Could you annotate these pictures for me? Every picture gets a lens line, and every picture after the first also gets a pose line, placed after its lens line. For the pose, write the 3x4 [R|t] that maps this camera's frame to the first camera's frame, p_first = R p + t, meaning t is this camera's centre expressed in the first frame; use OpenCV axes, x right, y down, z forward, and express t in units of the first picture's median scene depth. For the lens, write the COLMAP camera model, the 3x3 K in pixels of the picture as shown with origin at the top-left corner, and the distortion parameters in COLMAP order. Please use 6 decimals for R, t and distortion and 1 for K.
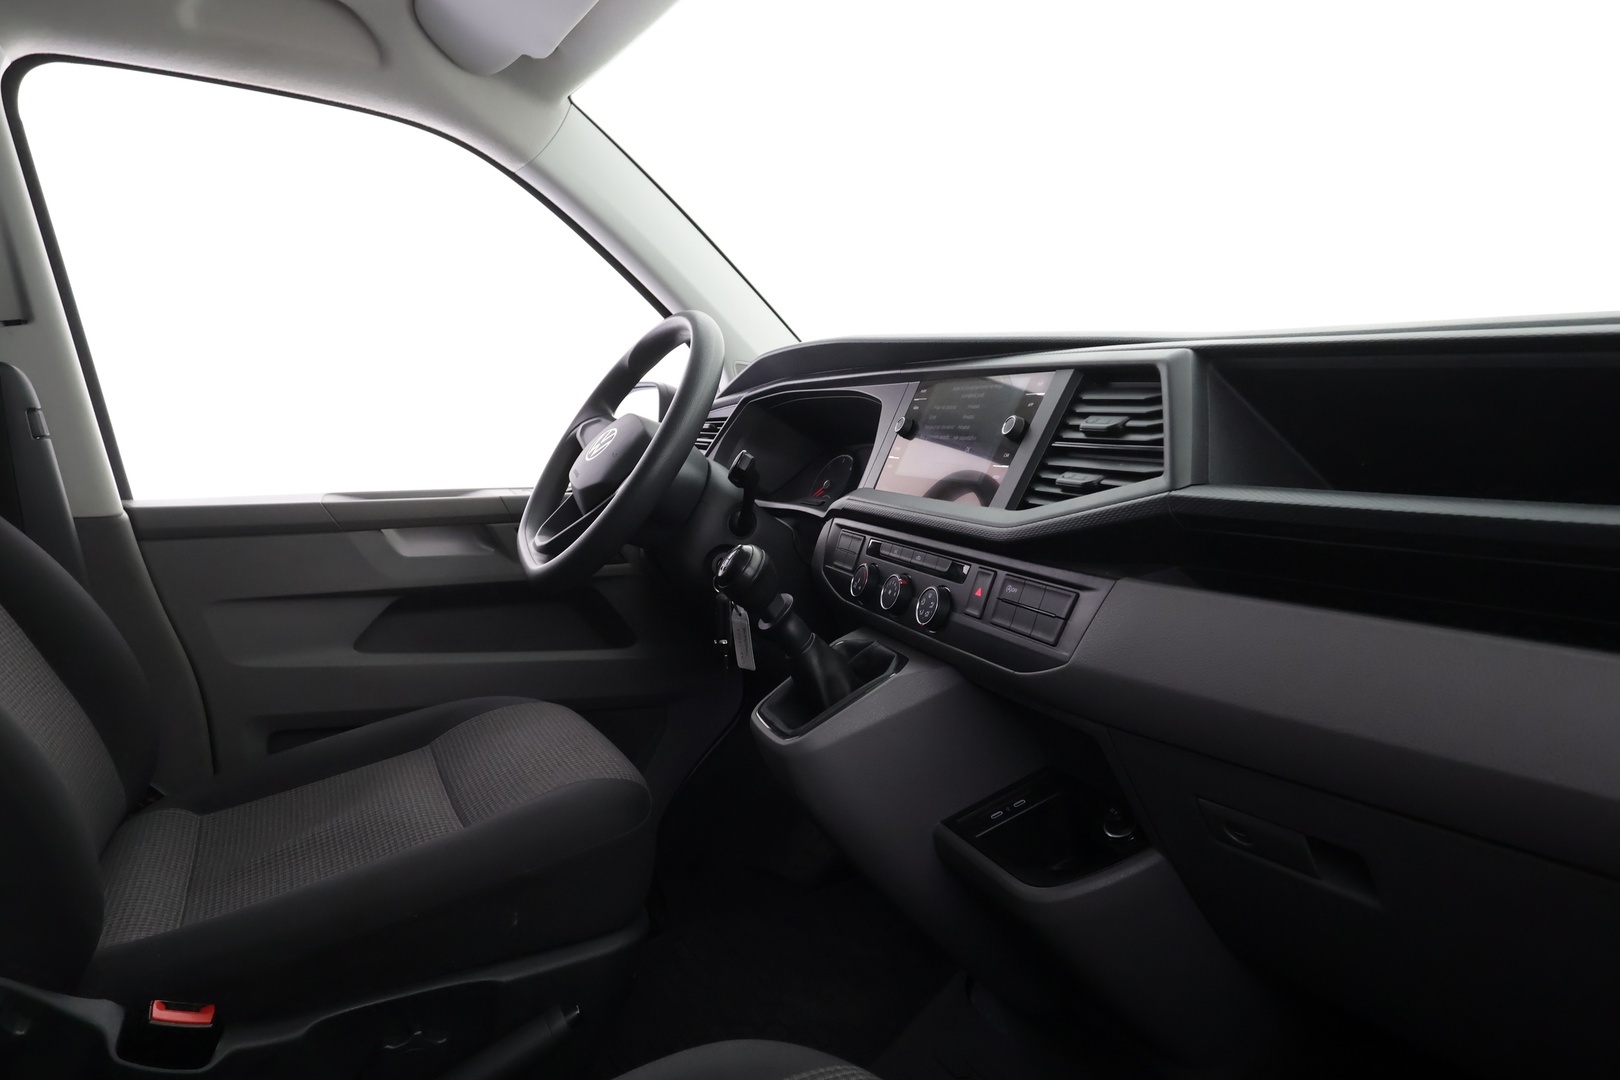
lens RADIAL K [[957.3, 0, 811.3], [0, 957.3, 513.1], [0, 0, 1]] dist [0.002534, 0.001489]
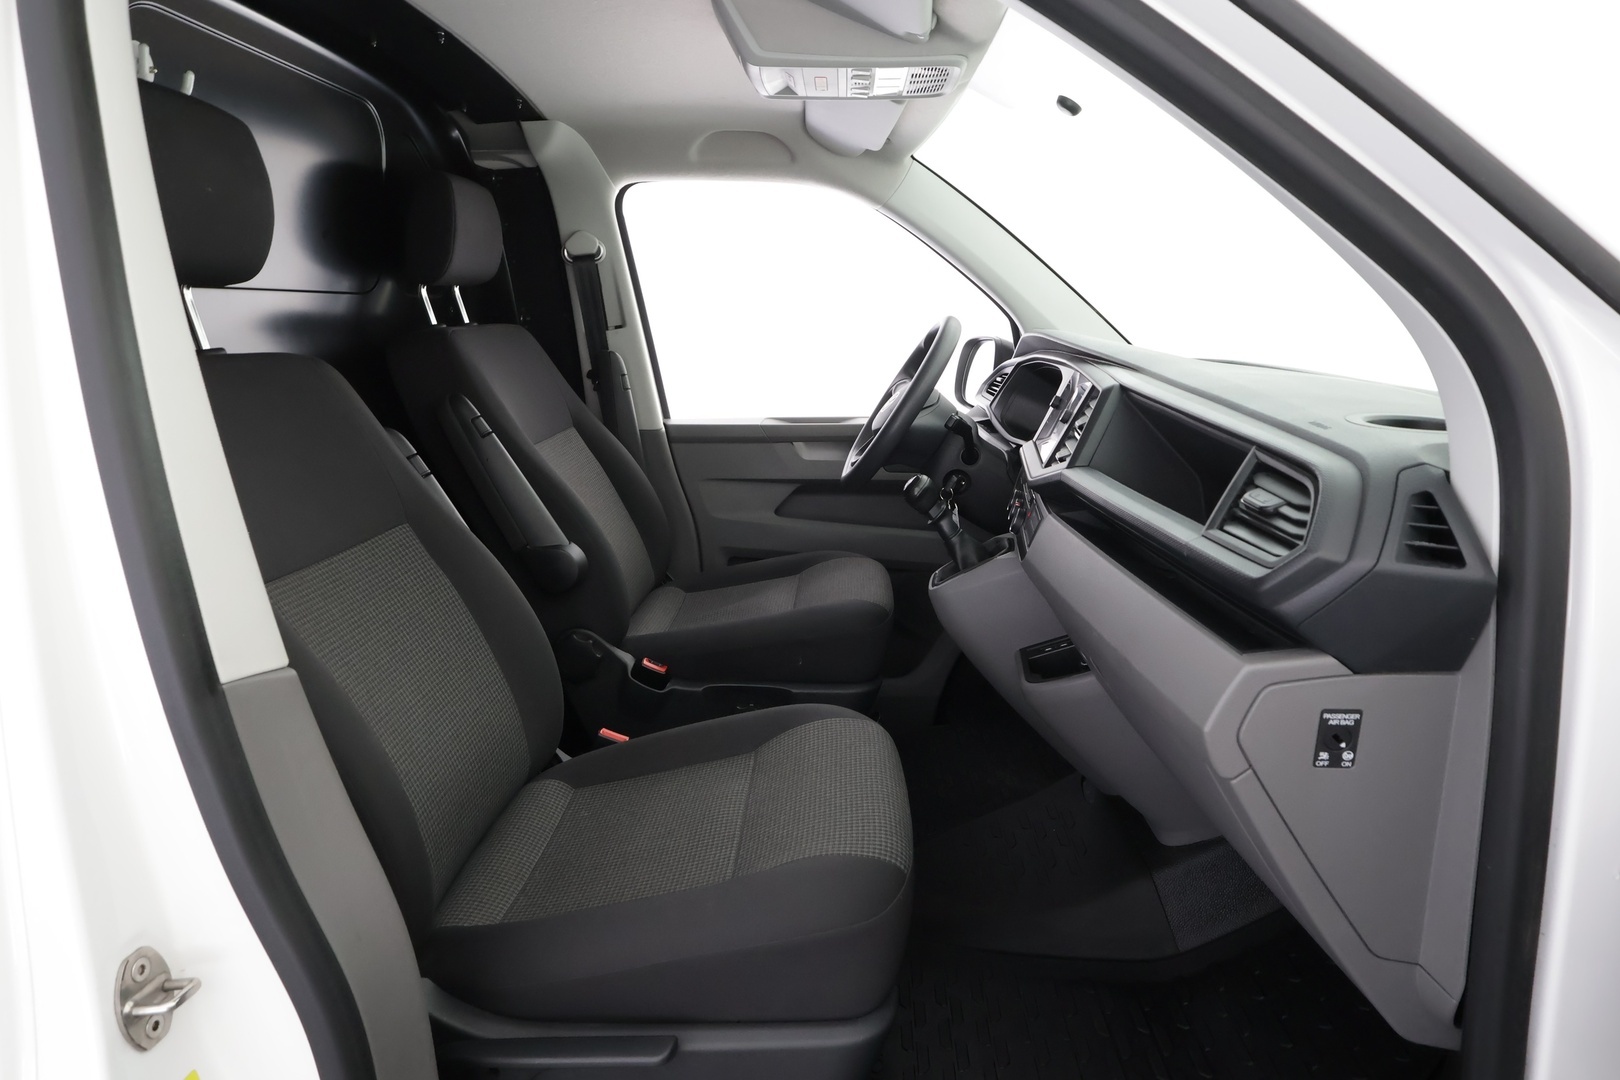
lens RADIAL K [[957.3, 0, 811.3], [0, 957.3, 513.1], [0, 0, 1]] dist [0.002534, 0.001489]
pose [[0.849196, 0.100994, -0.518331, 0.470619], [-0.042721, 0.991463, 0.123190, -0.071222], [0.526347, -0.082469, 0.846261, -0.402256]]
